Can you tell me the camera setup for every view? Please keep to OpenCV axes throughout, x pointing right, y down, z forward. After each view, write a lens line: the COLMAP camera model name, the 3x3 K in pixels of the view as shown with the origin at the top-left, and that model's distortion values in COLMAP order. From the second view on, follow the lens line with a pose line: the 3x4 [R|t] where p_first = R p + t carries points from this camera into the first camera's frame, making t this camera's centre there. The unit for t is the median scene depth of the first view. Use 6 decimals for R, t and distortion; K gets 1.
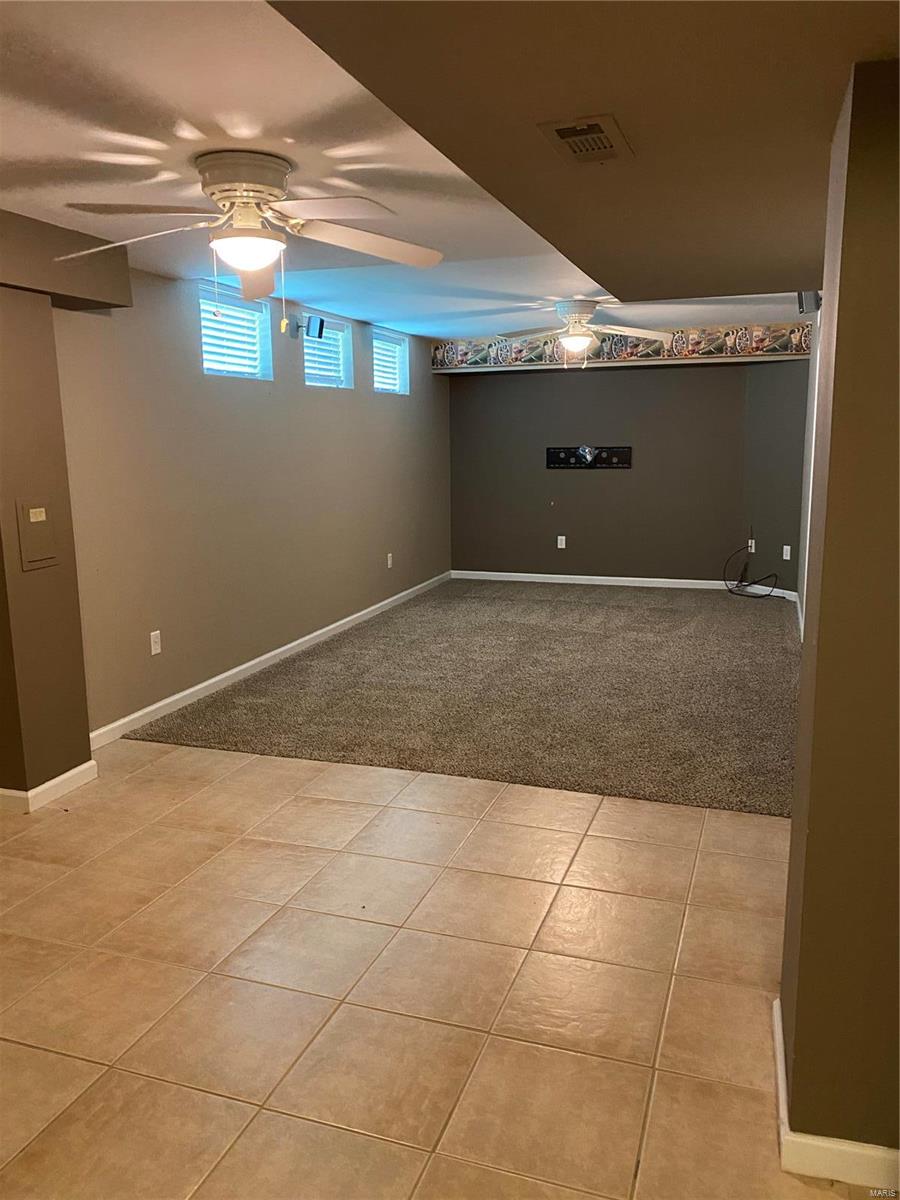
lens RADIAL K [[927.9, 0, 450.0], [0, 927.9, 600.0], [0, 0, 1]] dist [0.000296, -0.004608]
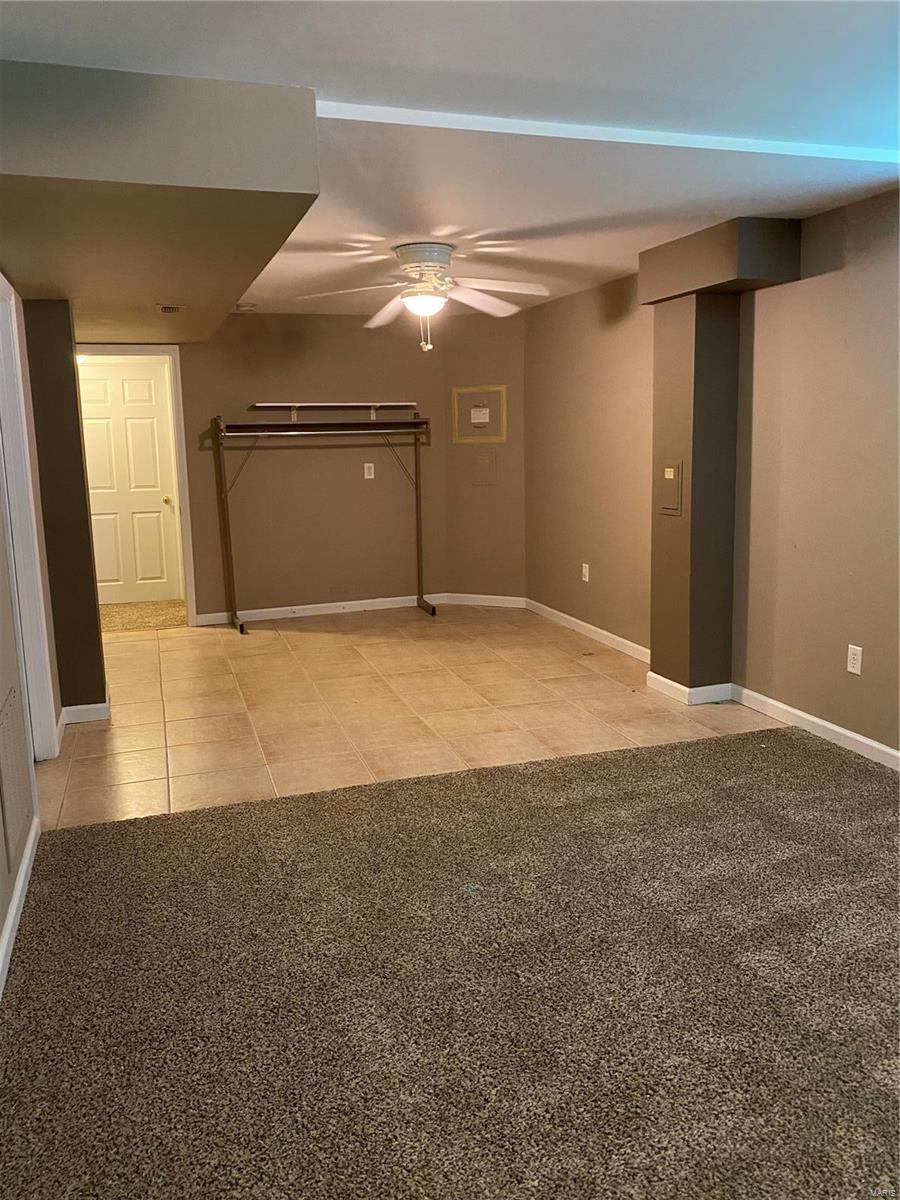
lens RADIAL K [[927.9, 0, 450.0], [0, 927.9, 600.0], [0, 0, 1]] dist [0.000296, -0.004608]
pose [[-0.796005, 0.143483, -0.588038, 0.560524], [-0.071172, 0.942571, 0.326334, -0.312017], [0.601092, 0.301615, -0.740079, 1.750981]]
